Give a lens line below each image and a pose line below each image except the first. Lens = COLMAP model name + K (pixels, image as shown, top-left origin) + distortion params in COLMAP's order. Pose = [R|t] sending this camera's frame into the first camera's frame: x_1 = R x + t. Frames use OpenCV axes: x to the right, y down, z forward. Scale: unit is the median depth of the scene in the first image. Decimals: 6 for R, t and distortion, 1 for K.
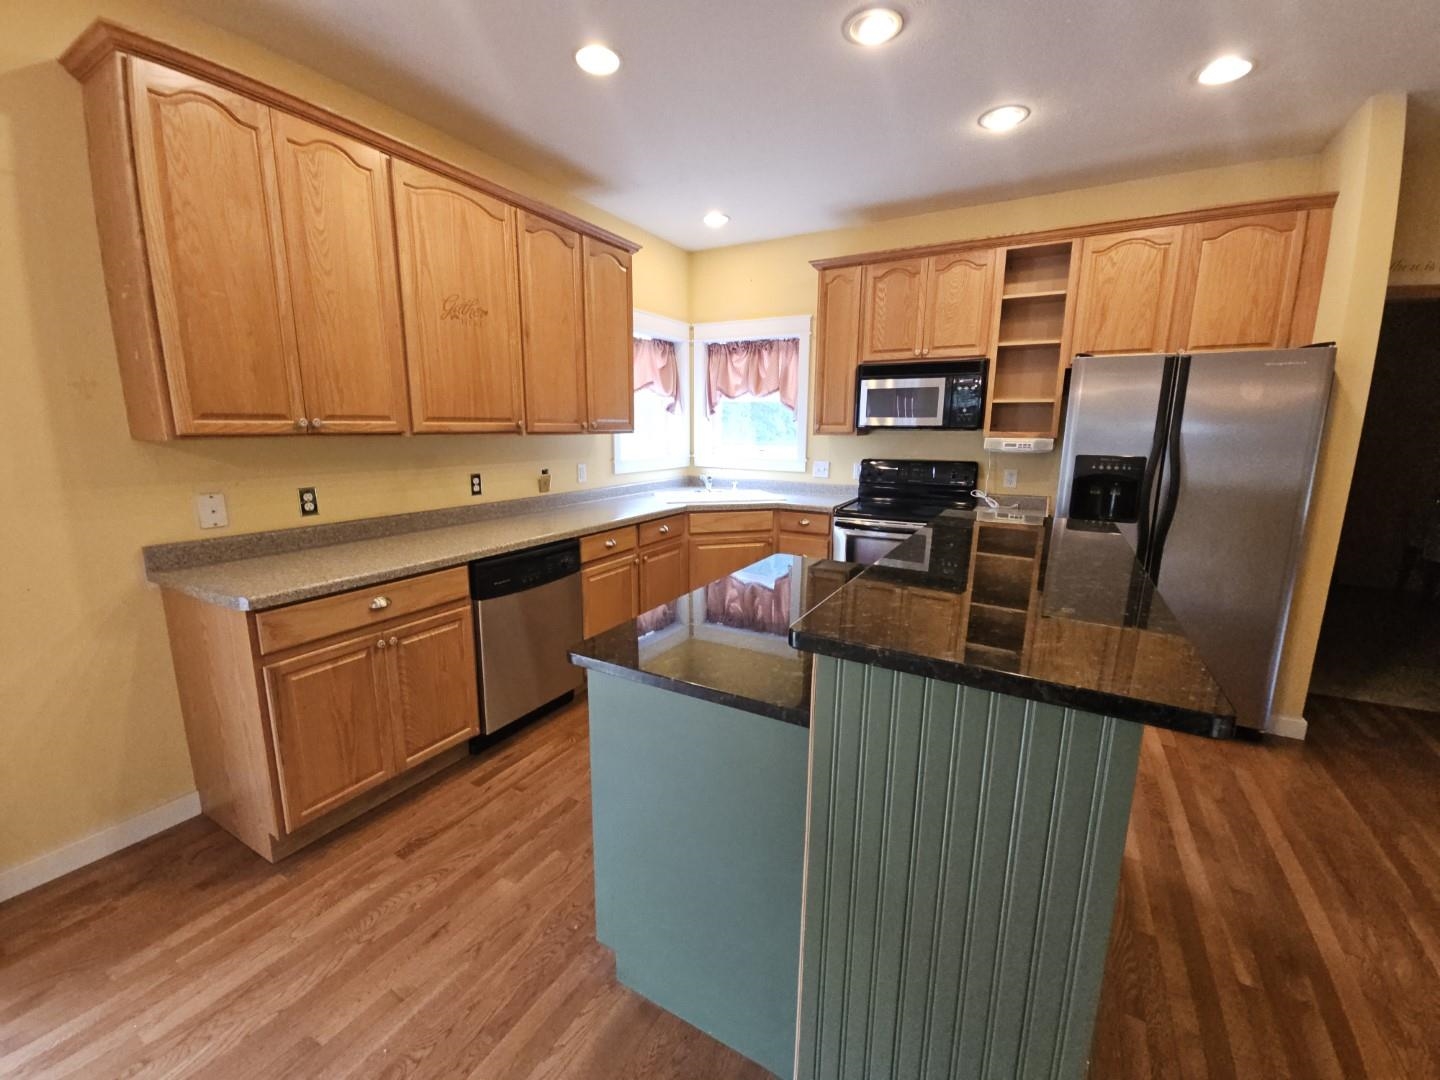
lens RADIAL K [[585.3, 0, 713.0], [0, 585.3, 535.7], [0, 0, 1]] dist [0.019538, -0.016010]
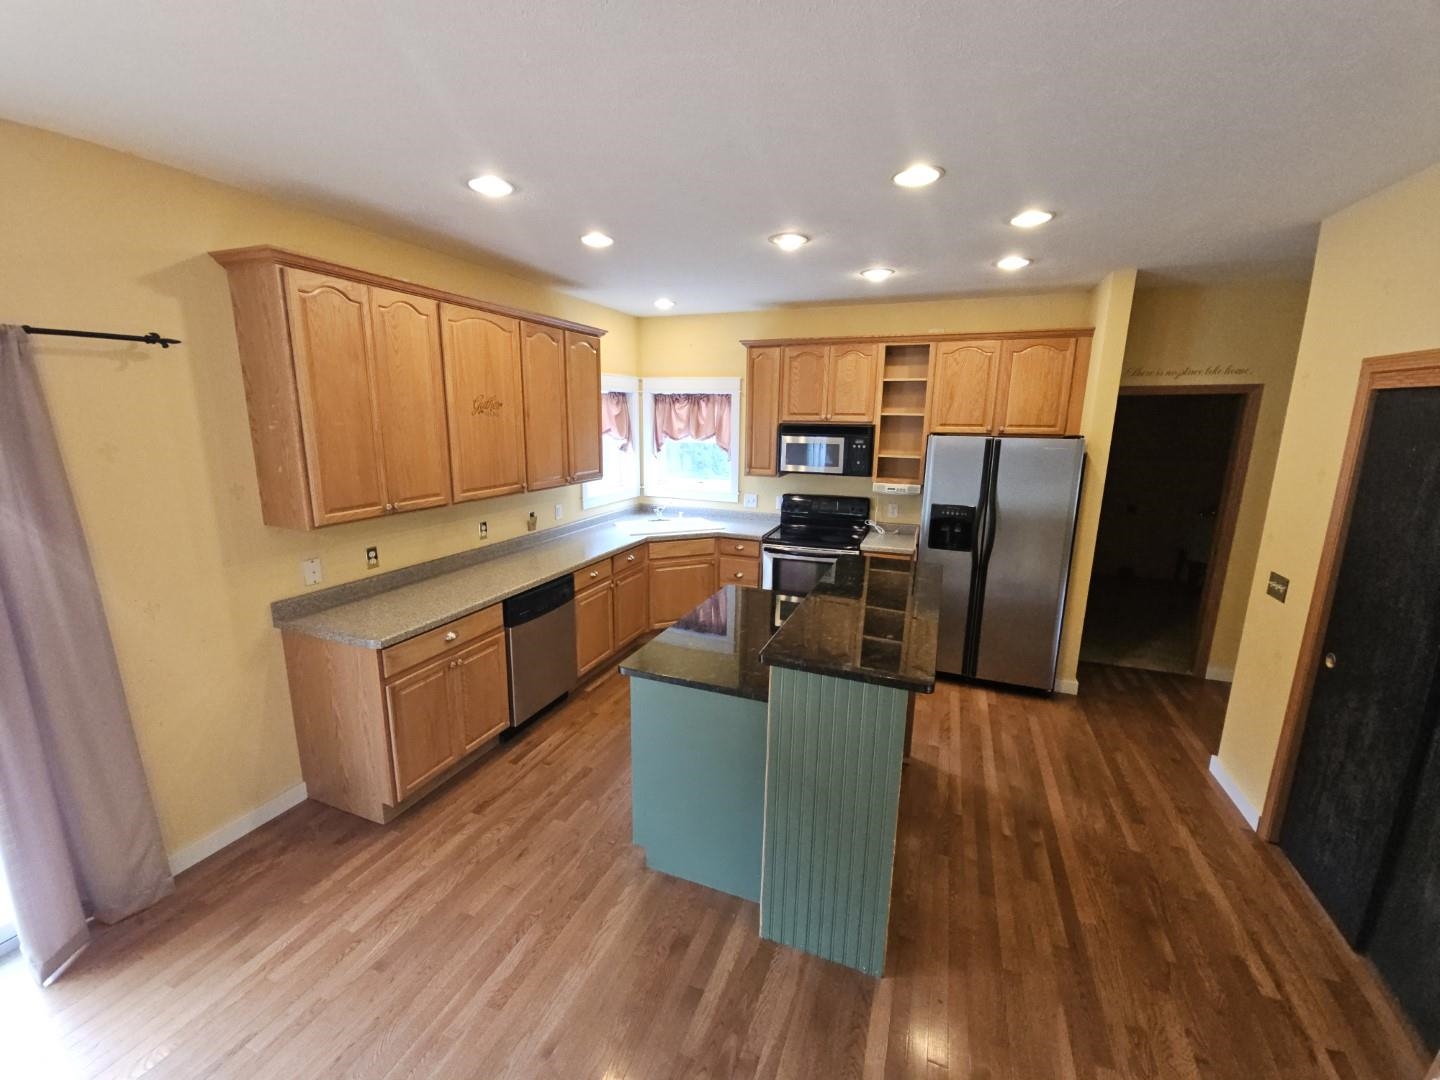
lens RADIAL K [[587.0, 0, 713.1], [0, 587.0, 535.7], [0, 0, 1]] dist [-0.000807, -0.003059]
pose [[0.990396, -0.022131, 0.136477, -0.100838], [0.019809, 0.999635, 0.018349, -0.099897], [-0.136833, -0.015469, 0.990473, -0.337535]]
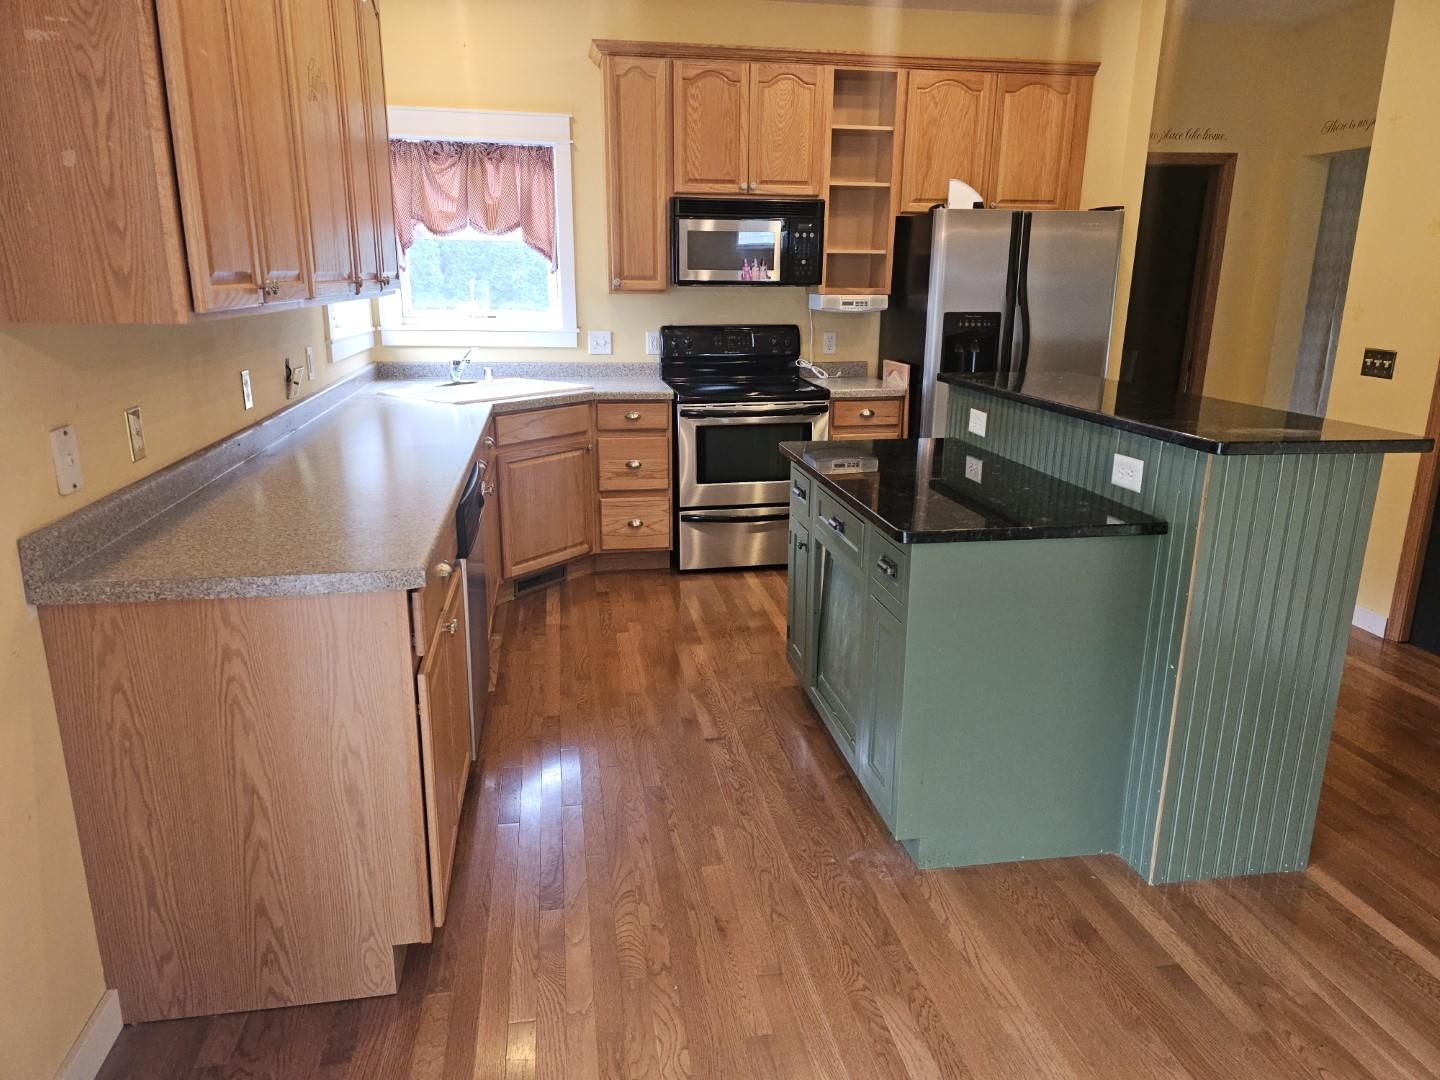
lens RADIAL K [[963.6, 0, 722.4], [0, 963.6, 544.2], [0, 0, 1]] dist [0.027819, -0.002803]
pose [[0.770886, -0.170628, 0.613694, -0.722730], [0.115274, 0.984916, 0.129040, -0.010149], [-0.626455, -0.028732, 0.778928, -0.015096]]
